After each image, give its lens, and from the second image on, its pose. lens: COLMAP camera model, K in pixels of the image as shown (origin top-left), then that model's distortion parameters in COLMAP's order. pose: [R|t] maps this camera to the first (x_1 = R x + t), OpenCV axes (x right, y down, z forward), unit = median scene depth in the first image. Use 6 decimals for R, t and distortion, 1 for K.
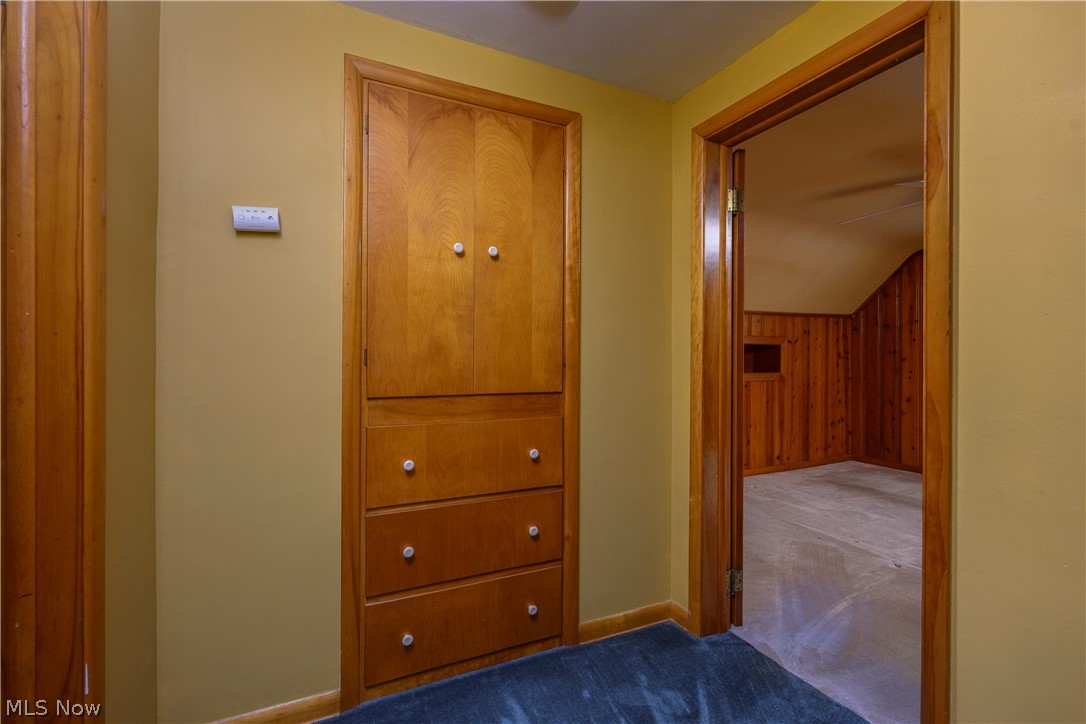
lens RADIAL K [[487.4, 0, 534.4], [0, 487.4, 359.6], [0, 0, 1]] dist [-0.004506, 0.000681]
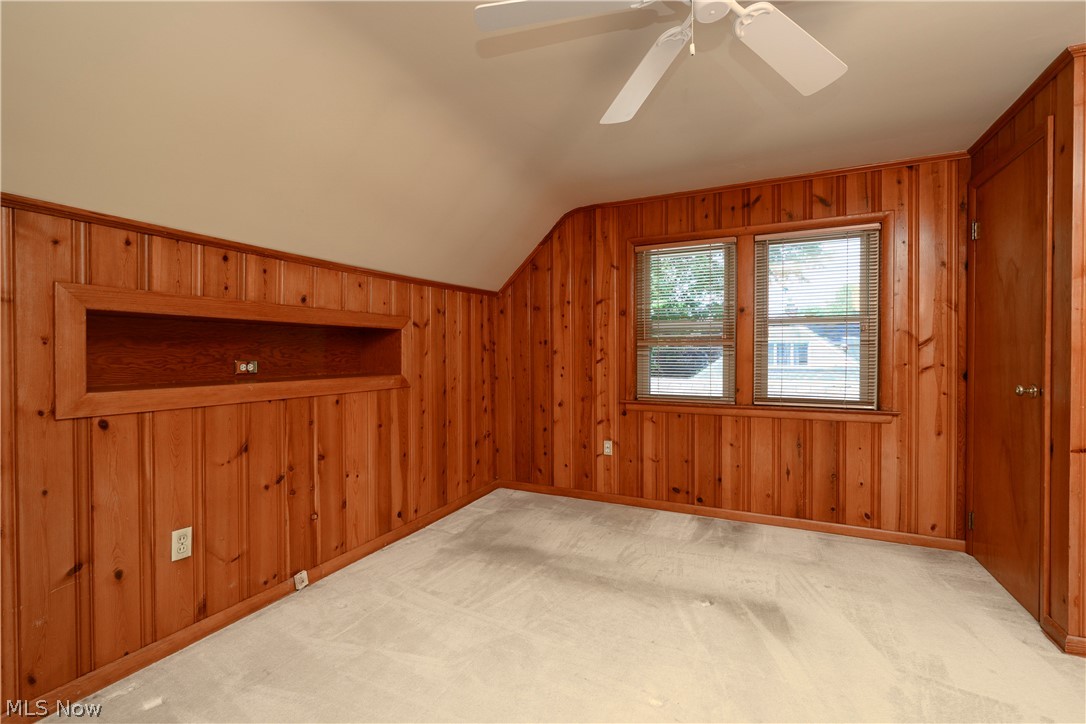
lens RADIAL K [[487.4, 0, 541.3], [0, 487.4, 358.4], [0, 0, 1]] dist [-0.004506, 0.000681]
pose [[0.781320, -0.013610, 0.623982, 0.251981], [0.009776, 0.999906, 0.009569, 0.002183], [-0.624054, -0.001376, 0.781380, 0.398343]]
